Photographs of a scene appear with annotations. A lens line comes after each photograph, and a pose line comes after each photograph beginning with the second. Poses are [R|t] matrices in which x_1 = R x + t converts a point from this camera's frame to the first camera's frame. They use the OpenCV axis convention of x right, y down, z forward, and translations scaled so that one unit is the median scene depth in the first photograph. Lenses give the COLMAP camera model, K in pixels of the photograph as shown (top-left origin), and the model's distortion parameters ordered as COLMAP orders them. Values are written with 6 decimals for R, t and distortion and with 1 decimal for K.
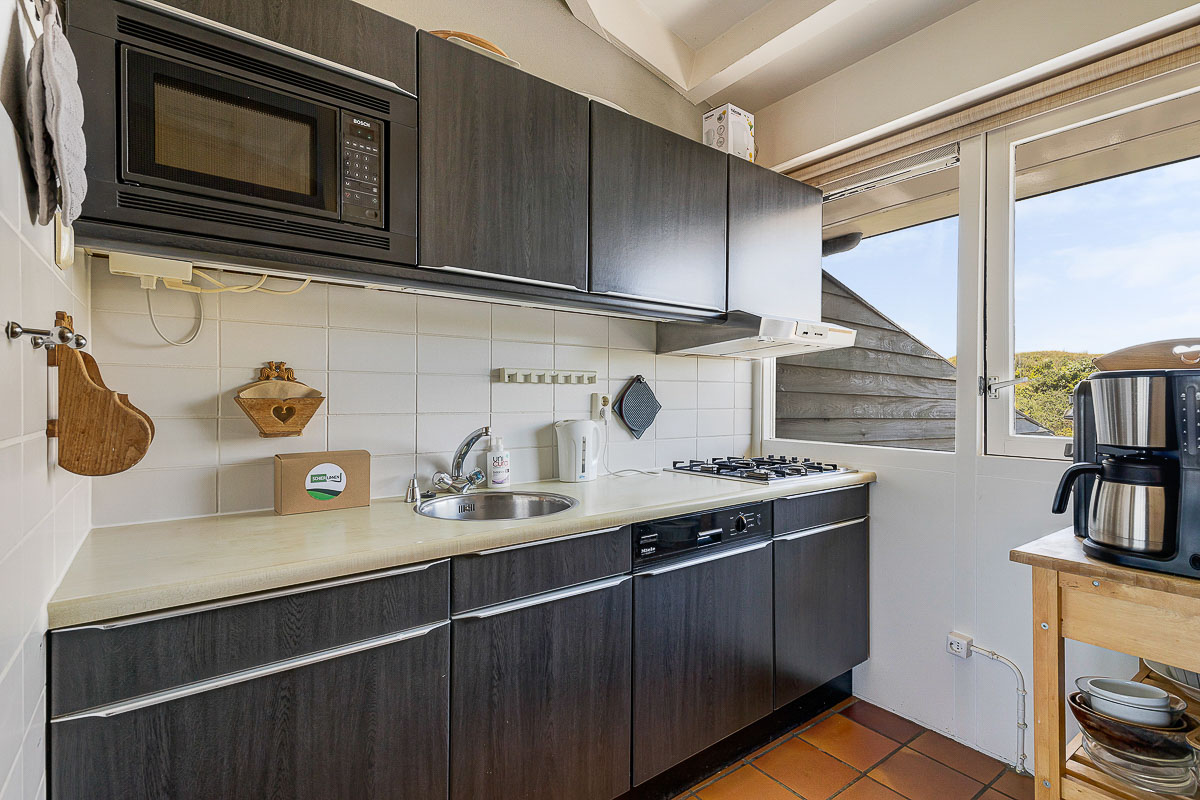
lens RADIAL K [[585.3, 0, 600.0], [0, 585.3, 400.0], [0, 0, 1]] dist [0.000772, -0.000099]
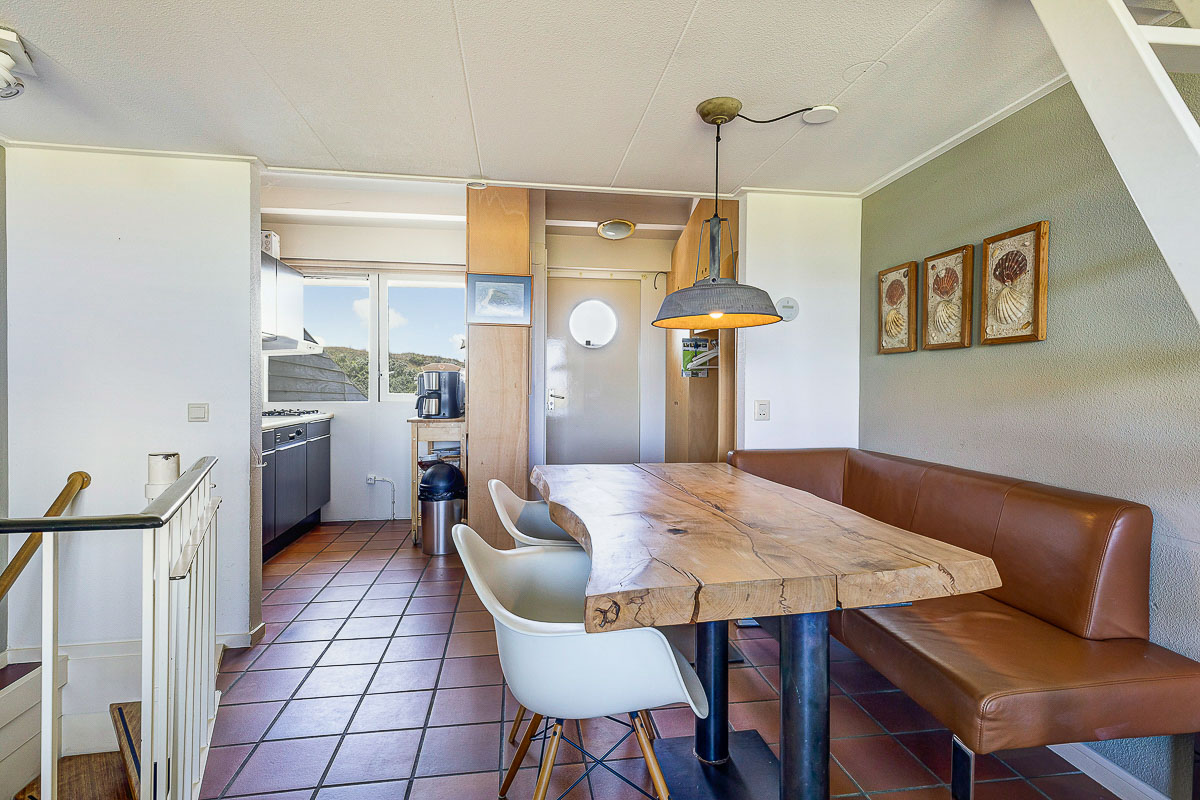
lens RADIAL K [[585.3, 0, 600.0], [0, 585.3, 400.0], [0, 0, 1]] dist [0.000772, -0.000099]
pose [[0.467285, -0.017791, 0.883928, -1.015018], [-0.000587, 0.999791, 0.020433, 0.030754], [-0.884107, -0.010067, 0.467177, -0.916022]]
